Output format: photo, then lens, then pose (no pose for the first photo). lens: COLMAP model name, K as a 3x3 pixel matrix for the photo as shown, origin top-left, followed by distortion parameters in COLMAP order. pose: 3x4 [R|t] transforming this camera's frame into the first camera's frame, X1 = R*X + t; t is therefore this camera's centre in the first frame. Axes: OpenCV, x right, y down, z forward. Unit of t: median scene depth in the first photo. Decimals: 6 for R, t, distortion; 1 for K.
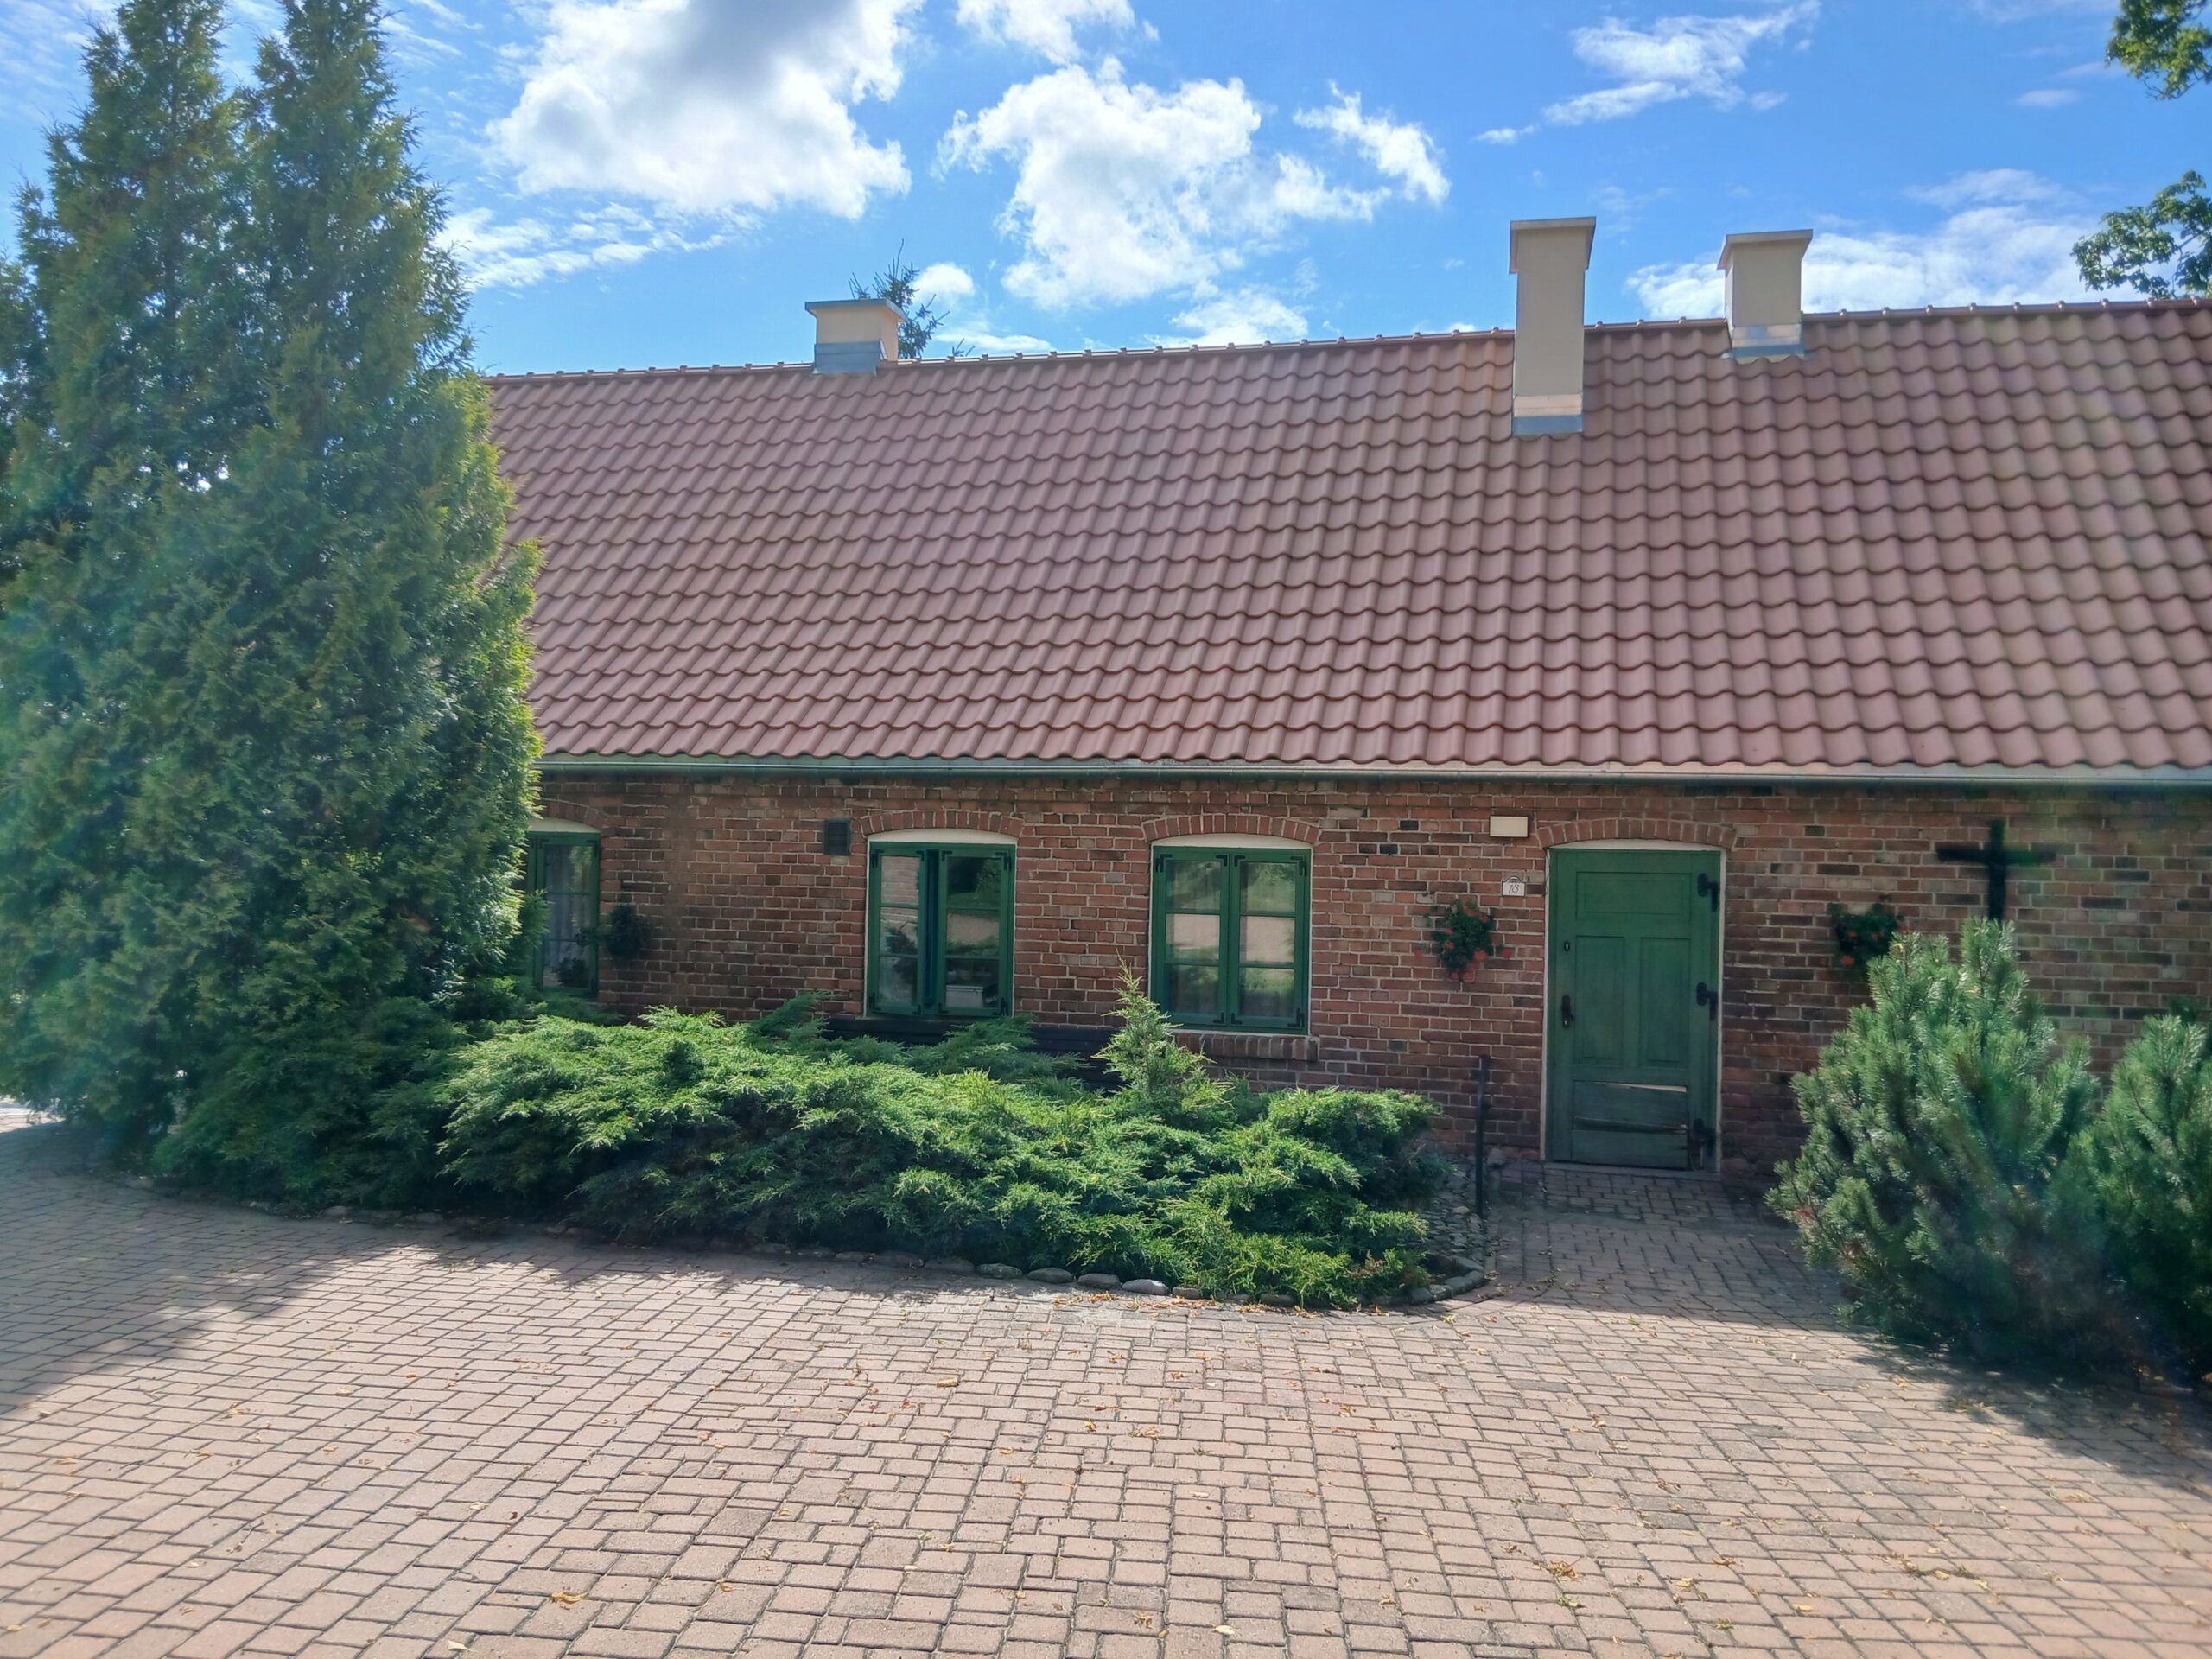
lens RADIAL K [[1661.7, 0, 1117.8], [0, 1661.7, 813.5], [0, 0, 1]] dist [0.110719, -0.182353]
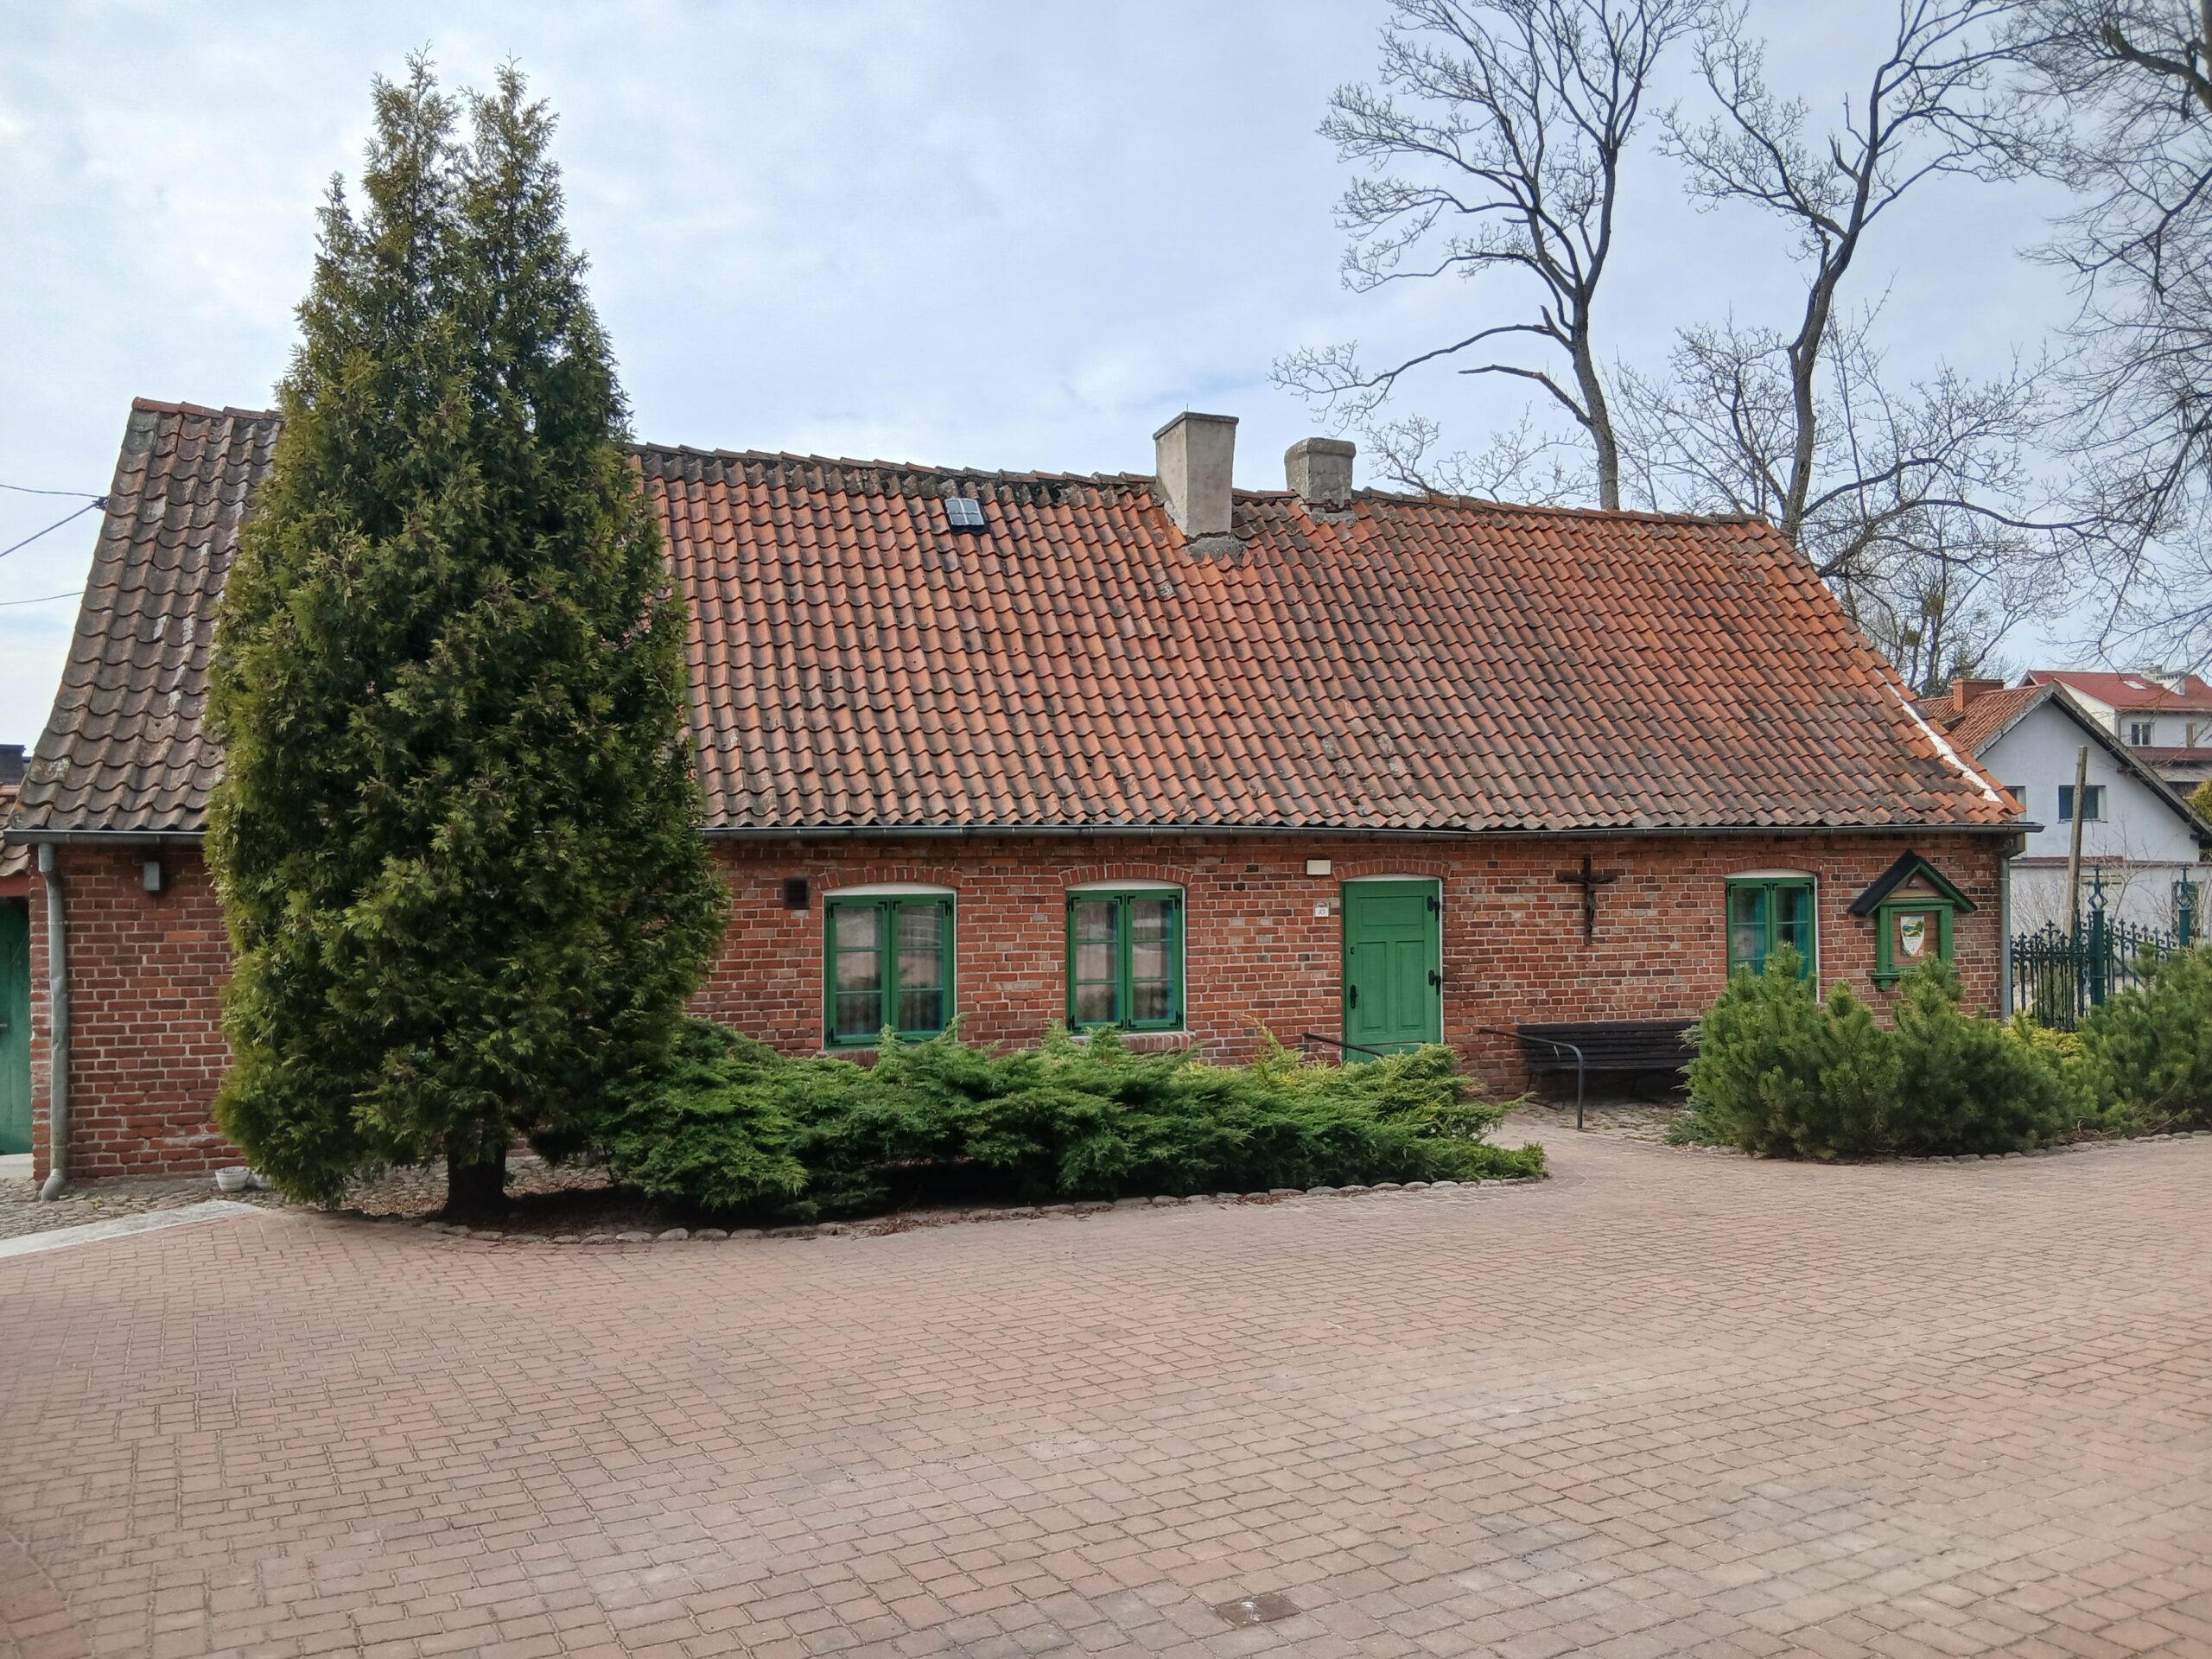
lens RADIAL K [[1661.7, 0, 1093.2], [0, 1661.7, 822.1], [0, 0, 1]] dist [0.110719, -0.182353]
pose [[0.845360, -0.015599, 0.533969, -0.659616], [0.018464, 0.999830, -0.000023, -0.033176], [-0.533878, 0.009879, 0.845504, -0.072056]]
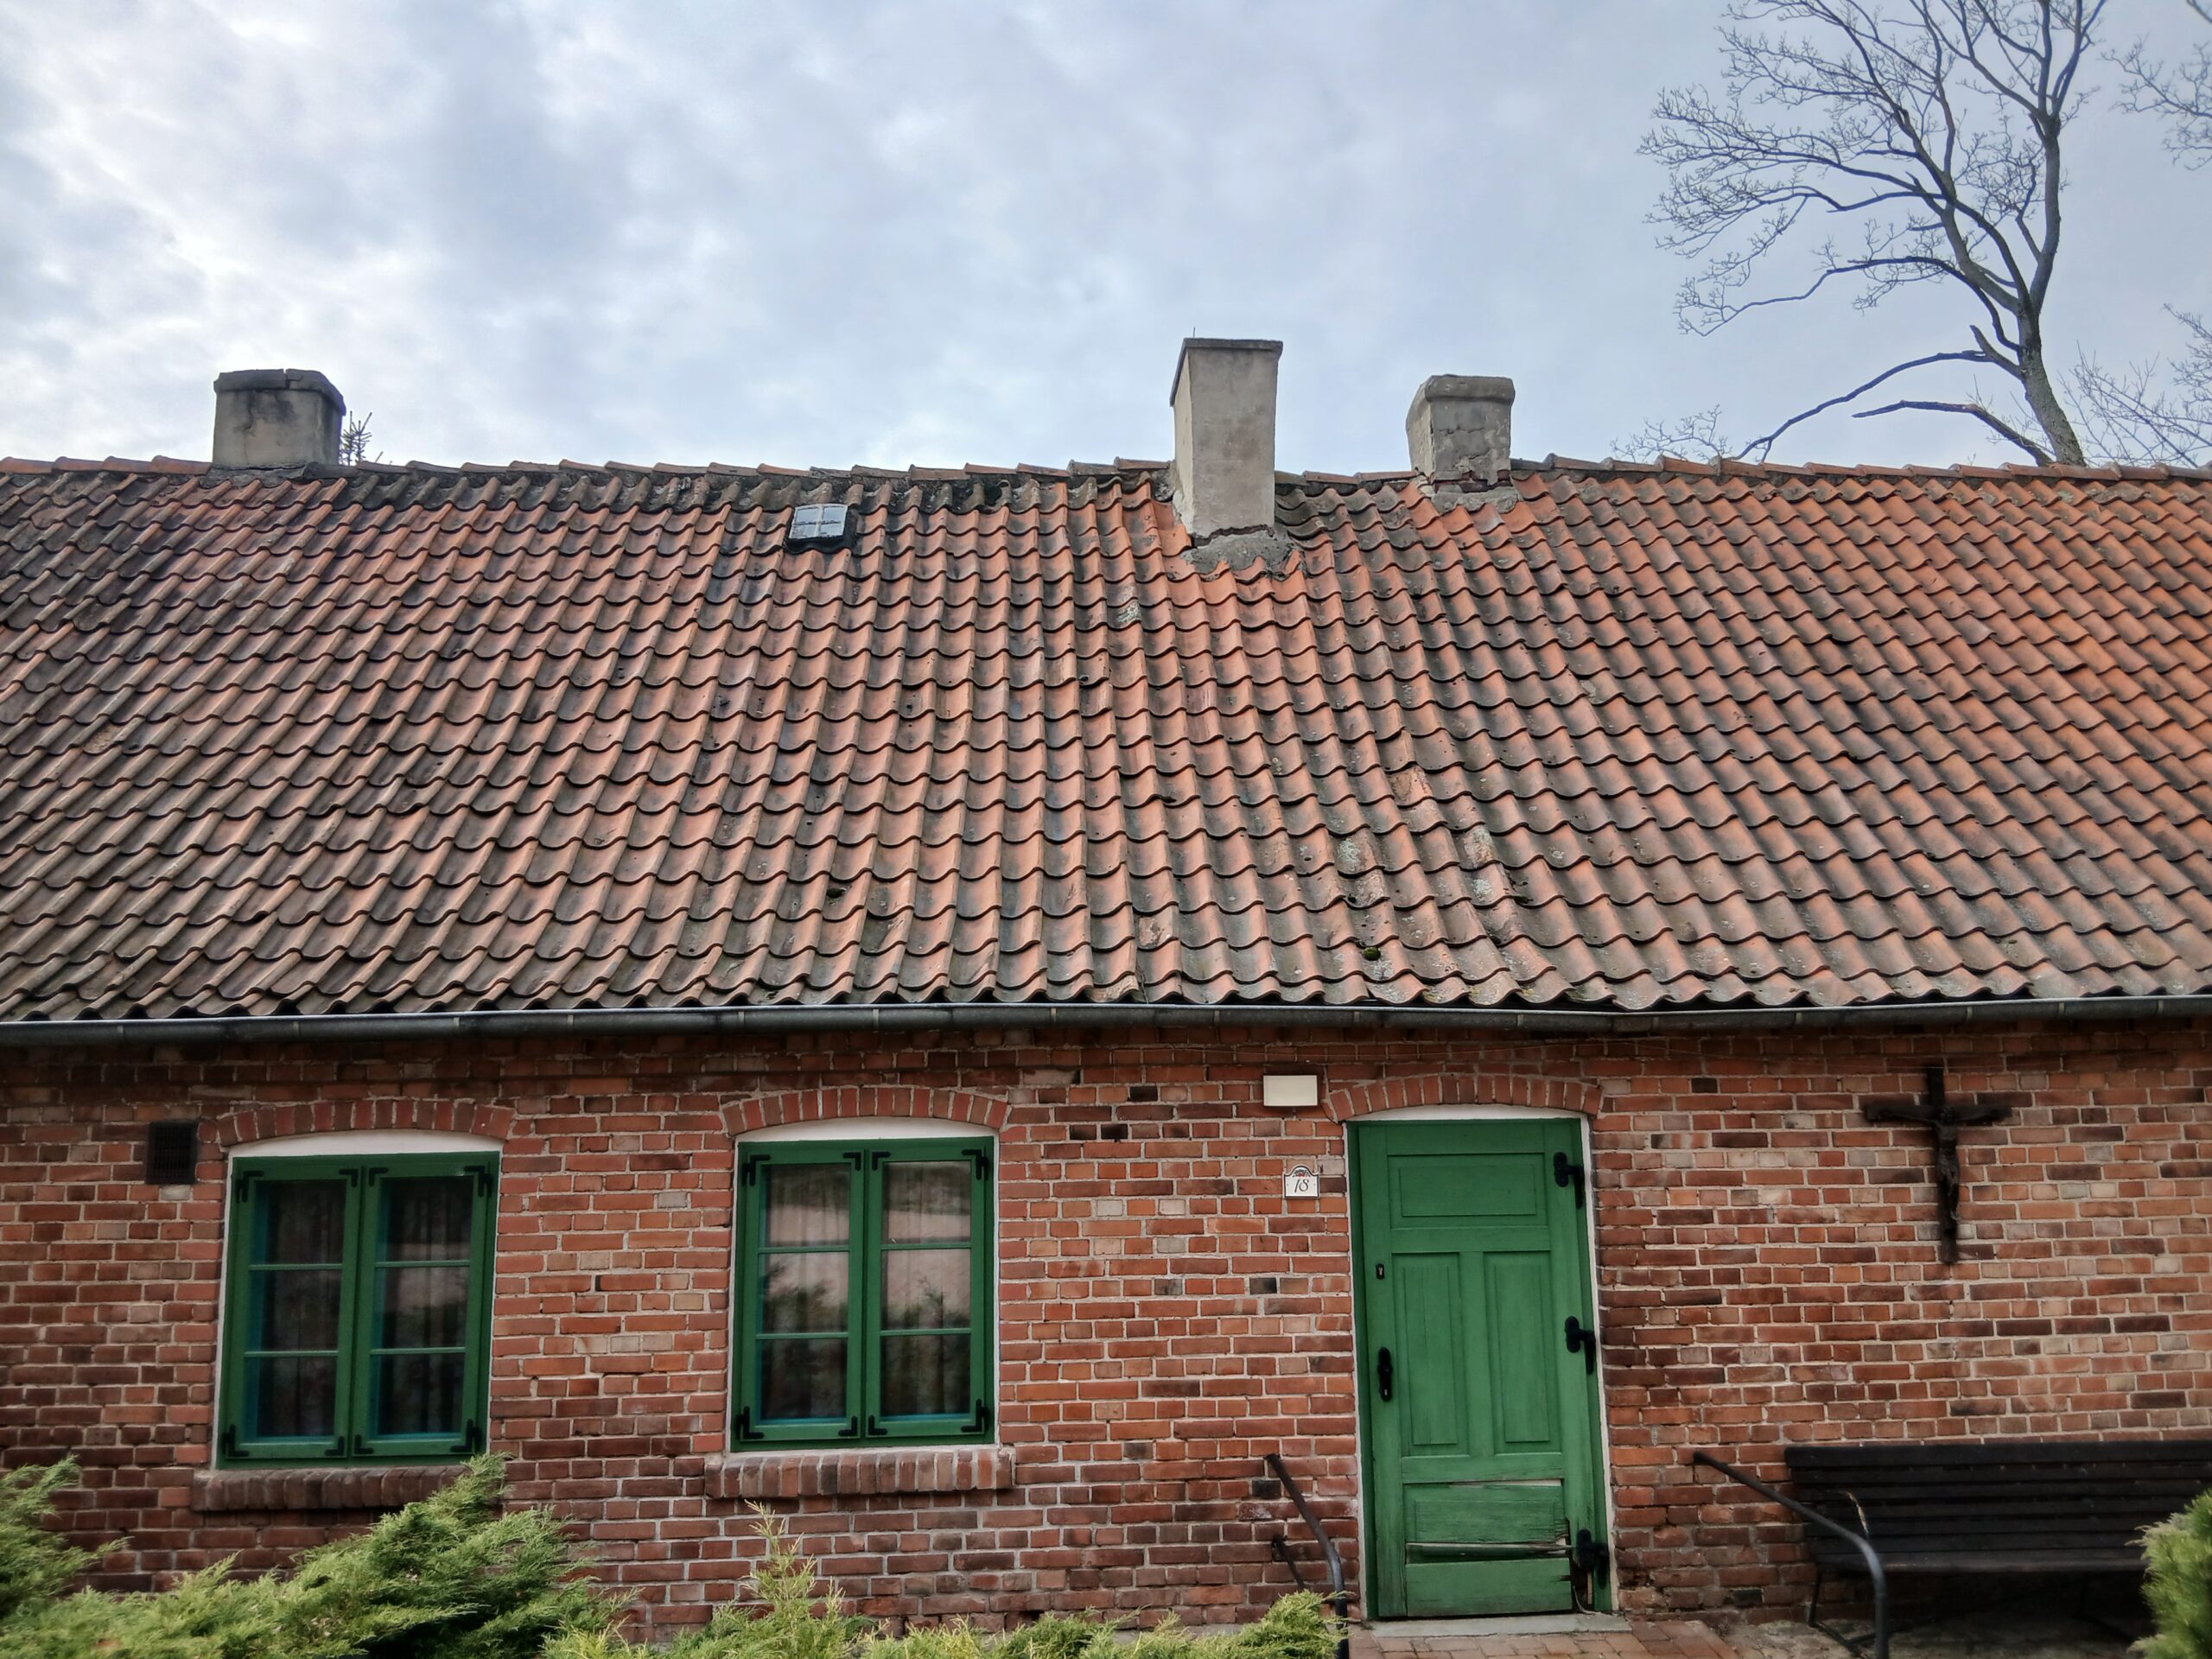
lens RADIAL K [[1661.7, 0, 1108.4], [0, 1661.7, 825.2], [0, 0, 1]] dist [0.110719, -0.182353]
pose [[0.960080, 0.010425, 0.279530, -0.023426], [0.031322, 0.989014, -0.144463, -0.003329], [-0.277966, 0.147451, 0.949207, 0.368311]]
